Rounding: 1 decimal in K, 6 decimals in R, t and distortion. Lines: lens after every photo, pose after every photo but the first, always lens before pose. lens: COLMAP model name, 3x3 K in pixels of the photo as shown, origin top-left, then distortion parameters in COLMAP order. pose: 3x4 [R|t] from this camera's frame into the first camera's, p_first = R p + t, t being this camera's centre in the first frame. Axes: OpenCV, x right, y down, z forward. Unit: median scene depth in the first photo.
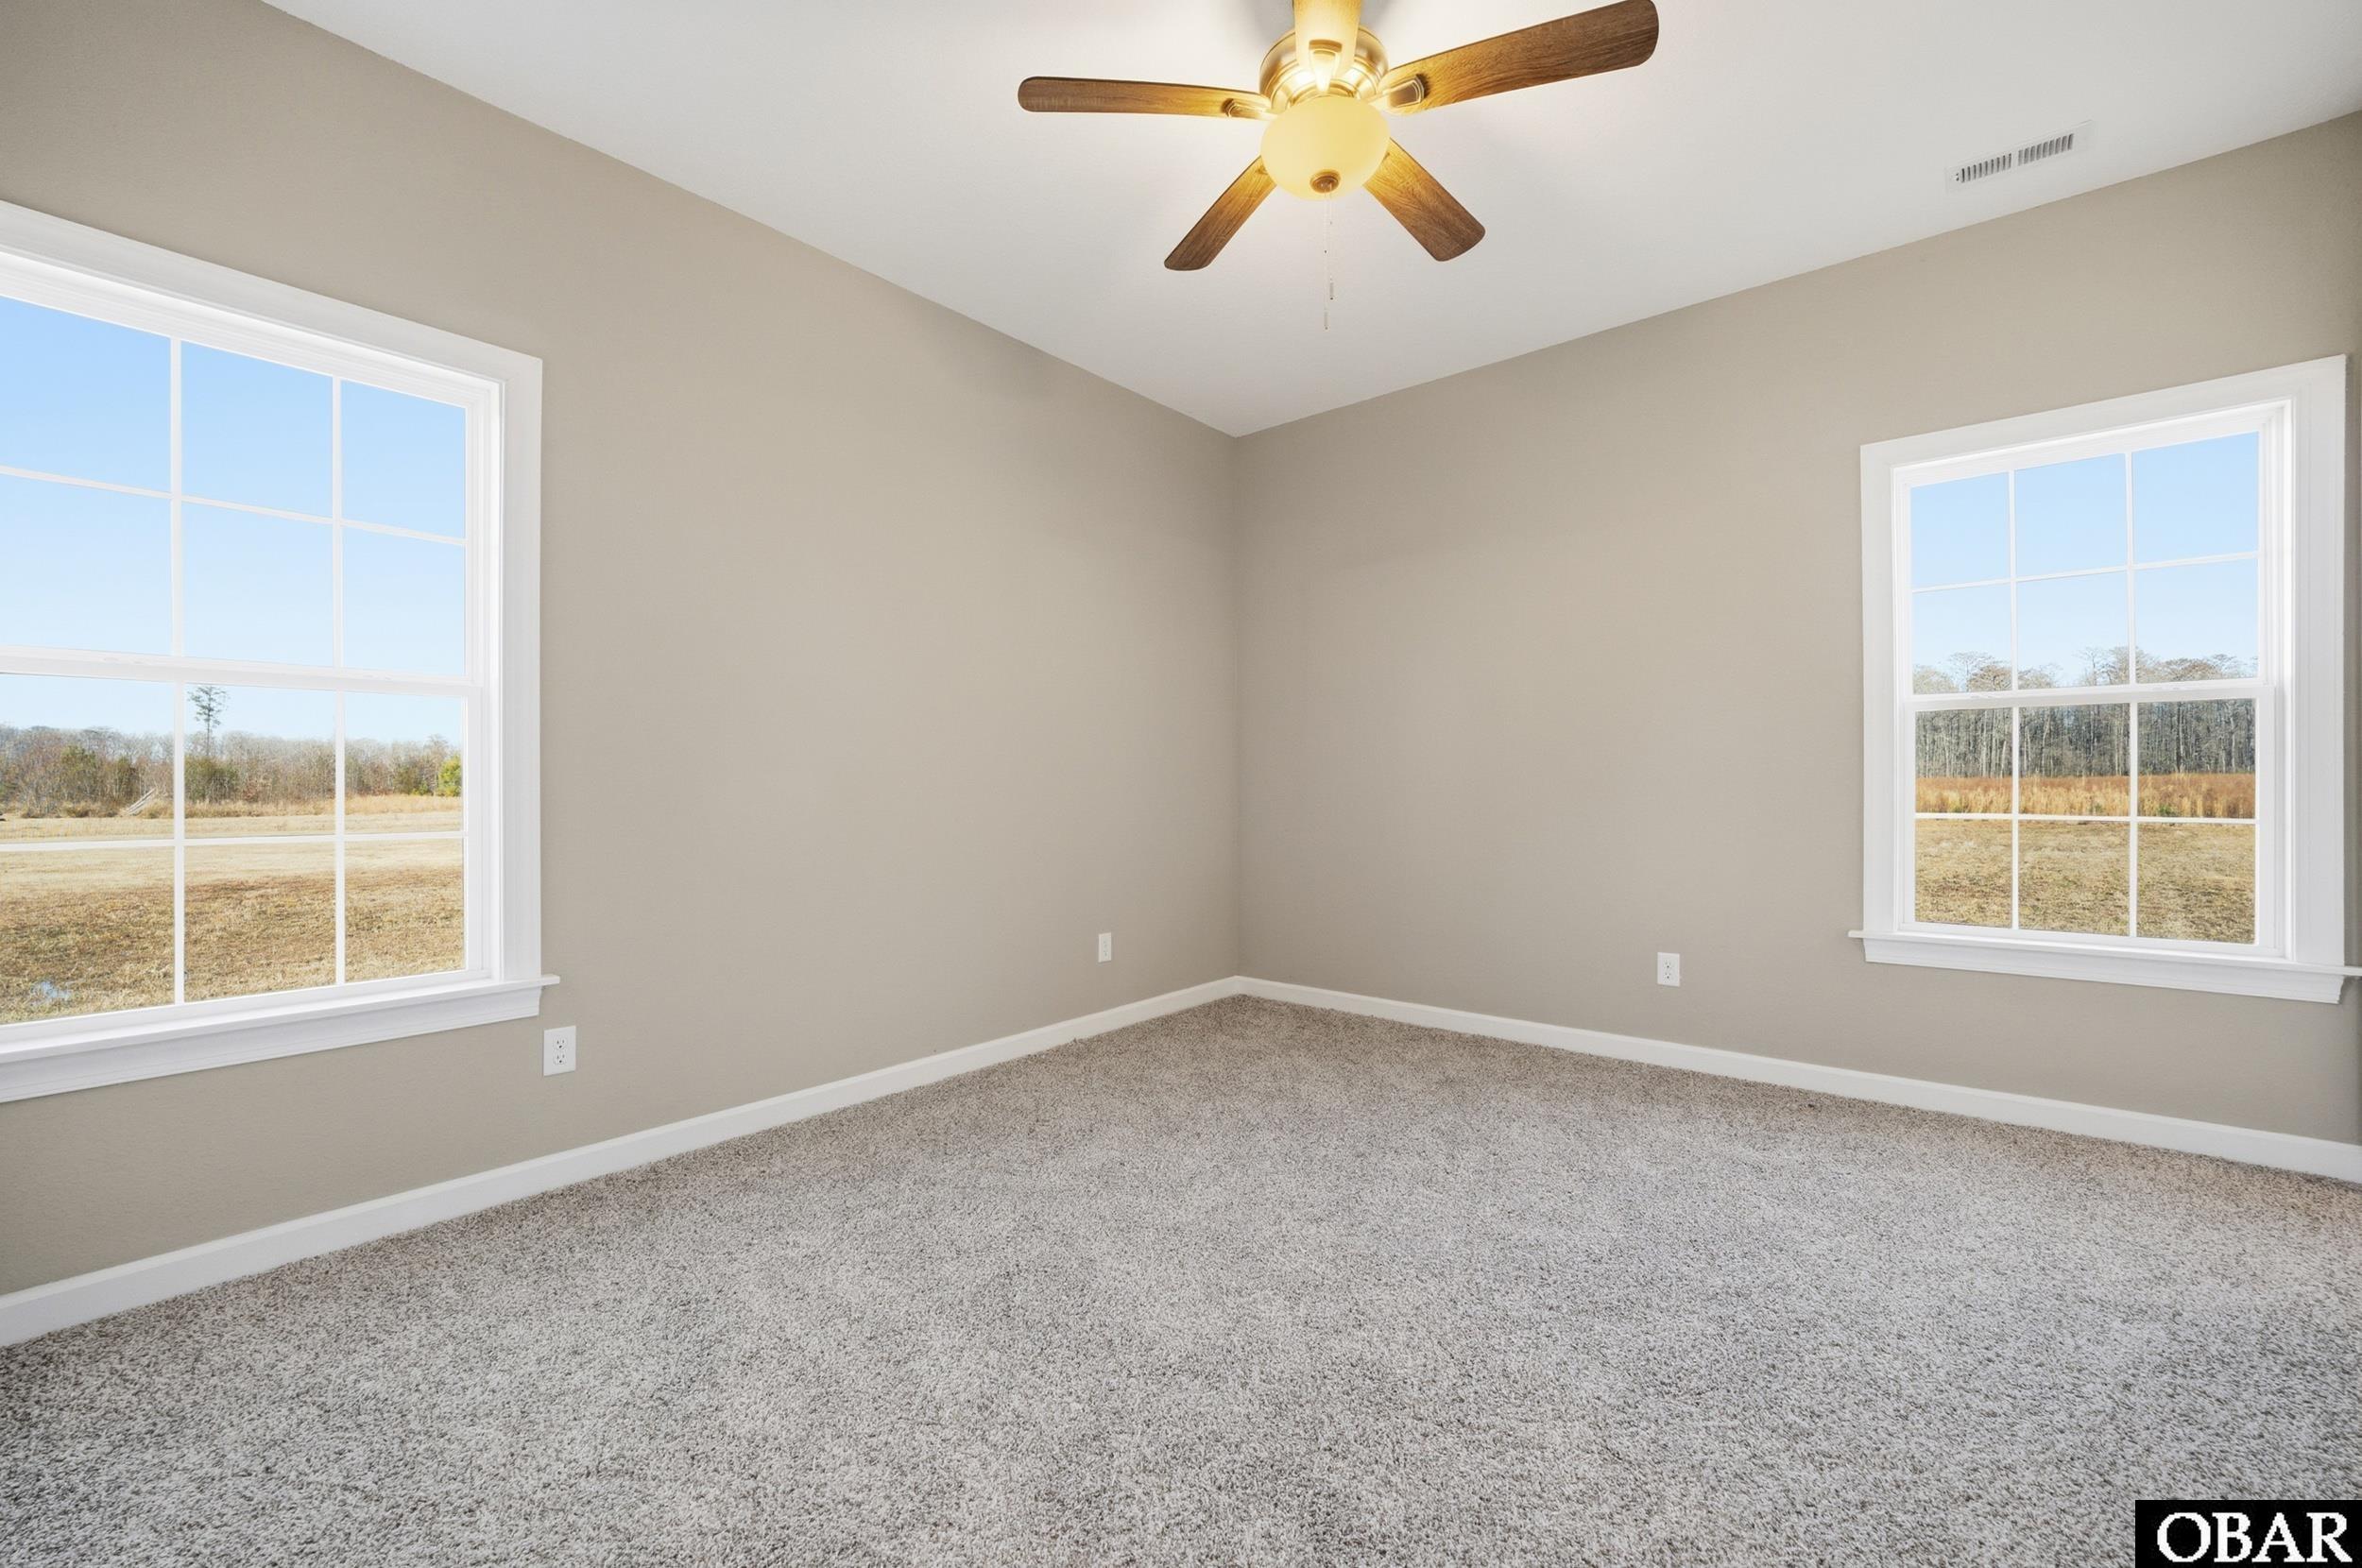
lens RADIAL K [[952.4, 0, 1173.2], [0, 952.4, 787.1], [0, 0, 1]] dist [-0.021528, 0.002935]
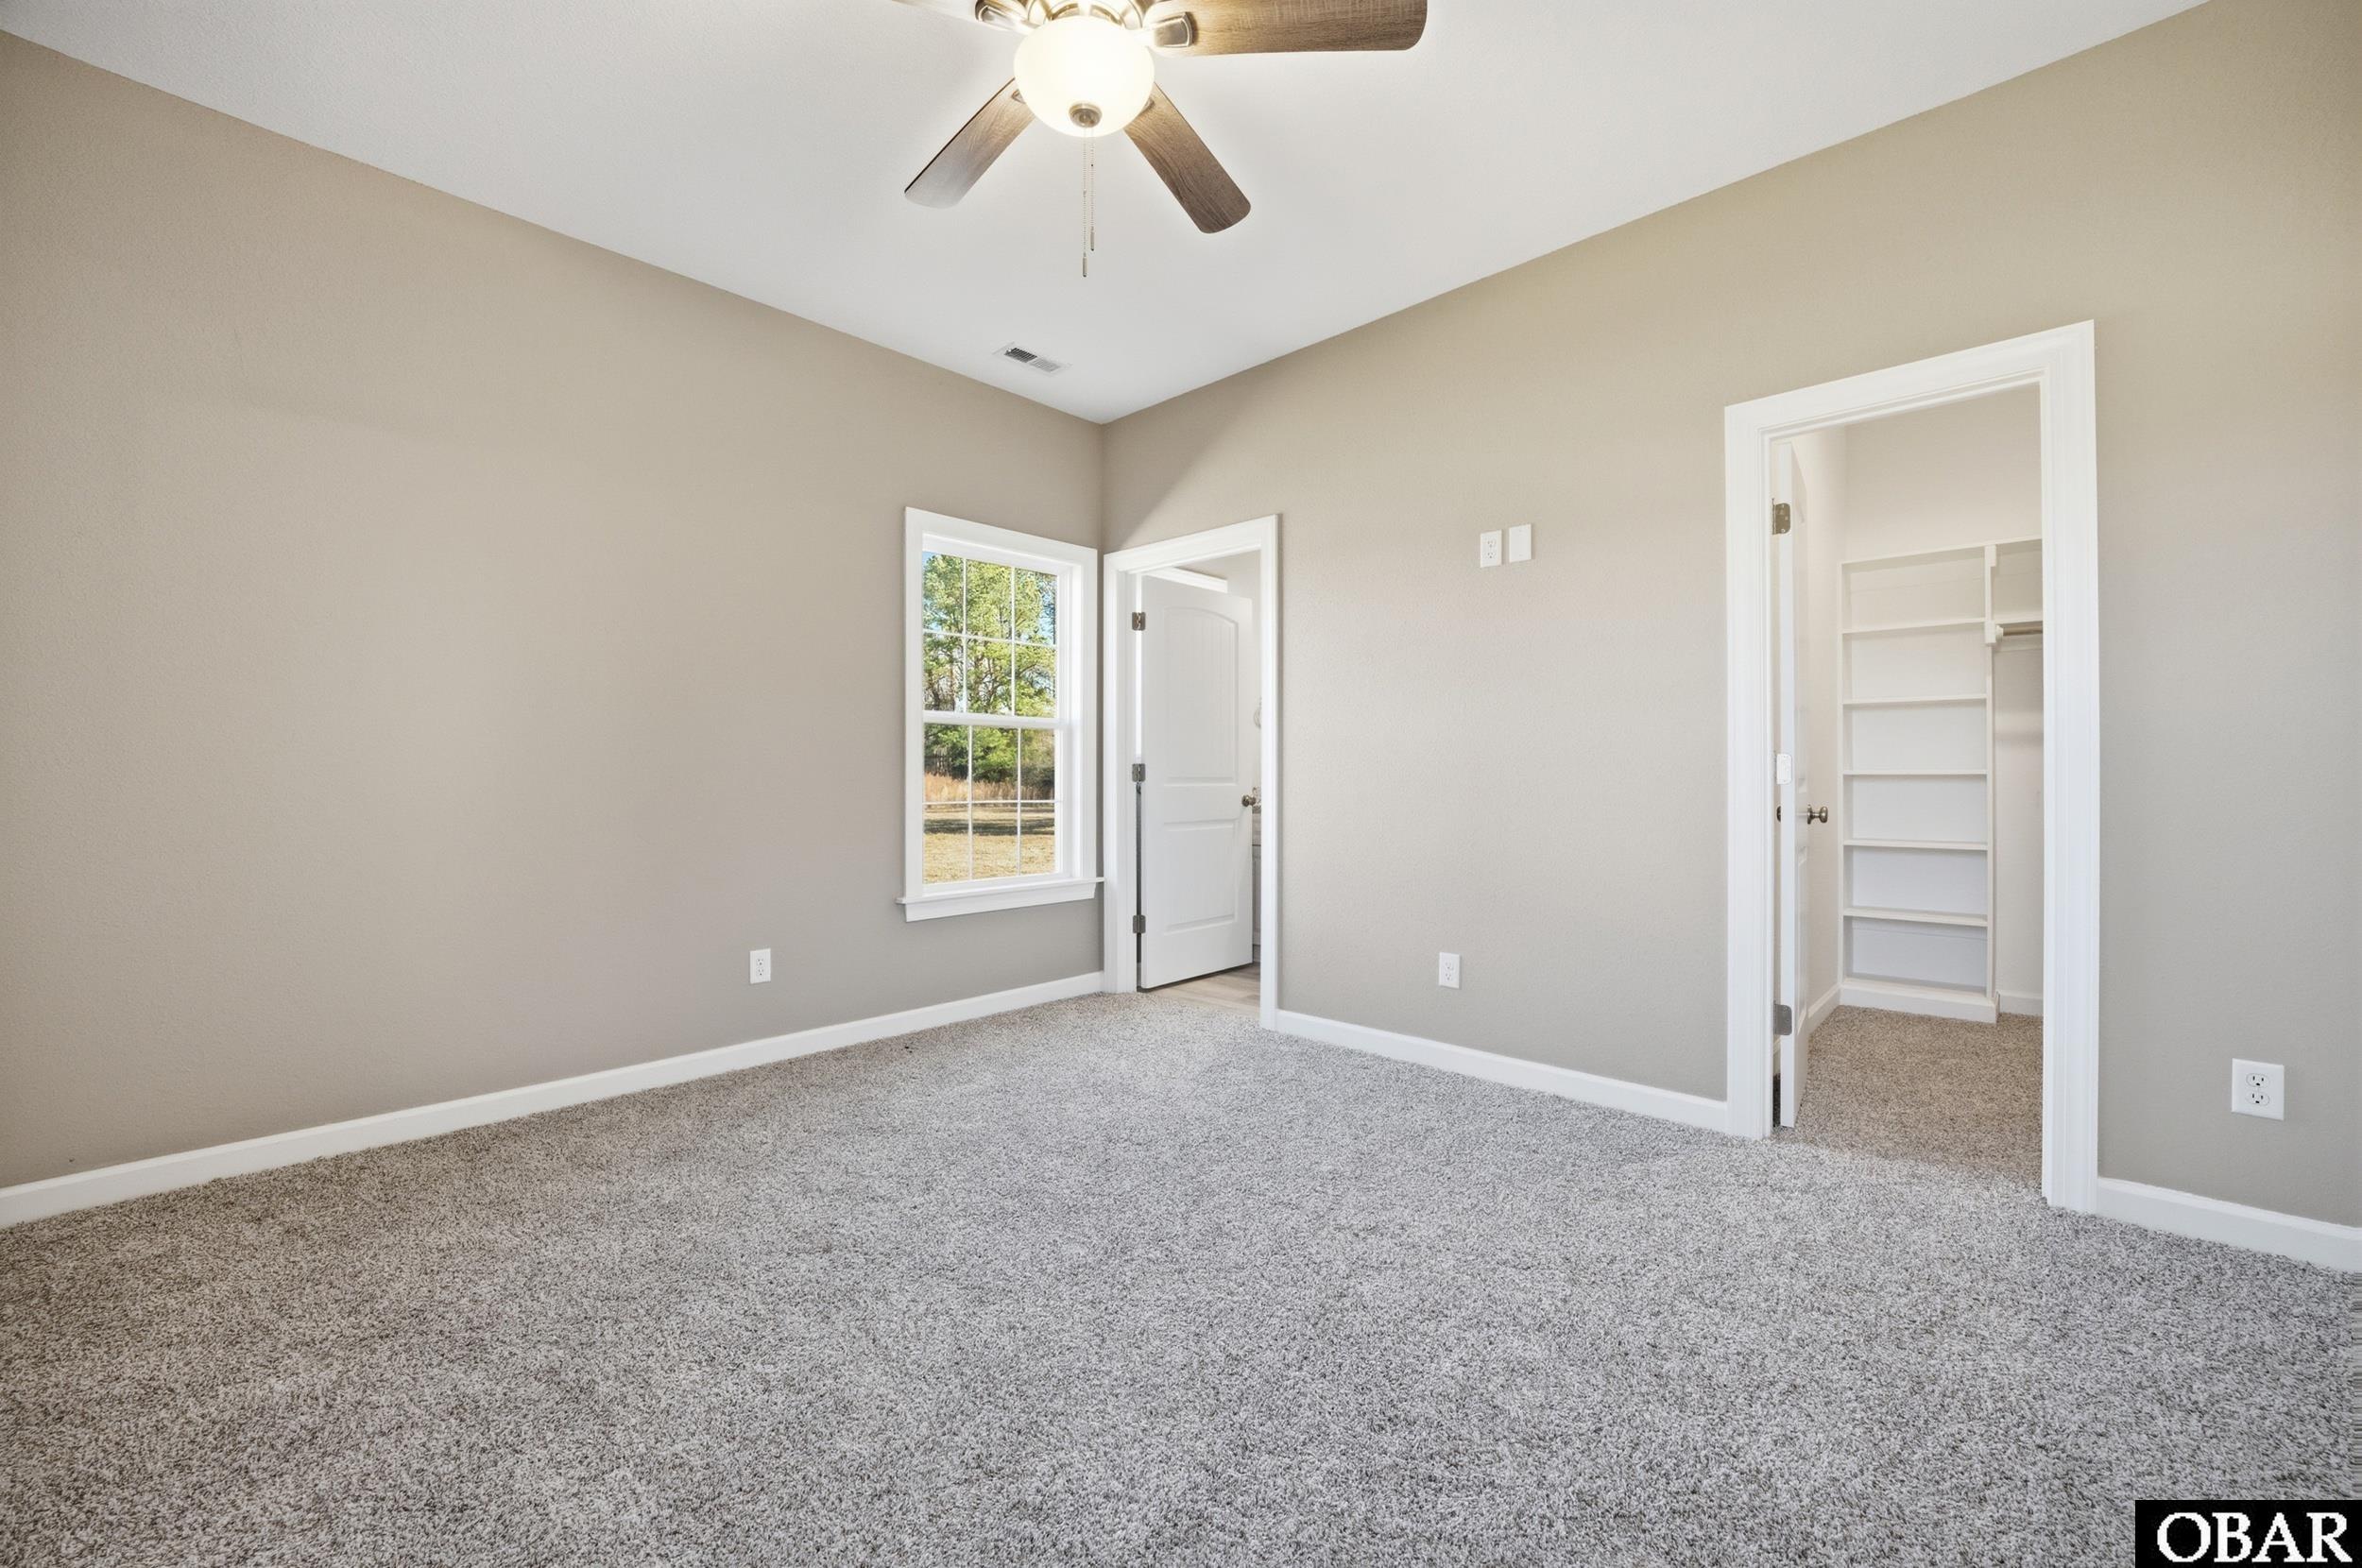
lens RADIAL K [[952.4, 0, 1173.2], [0, 952.4, 787.1], [0, 0, 1]] dist [-0.021528, 0.002935]
pose [[0.050536, -0.007344, 0.998695, -0.500119], [-0.000157, 0.999973, 0.007362, -0.002403], [-0.998722, -0.000529, 0.050533, 0.585543]]
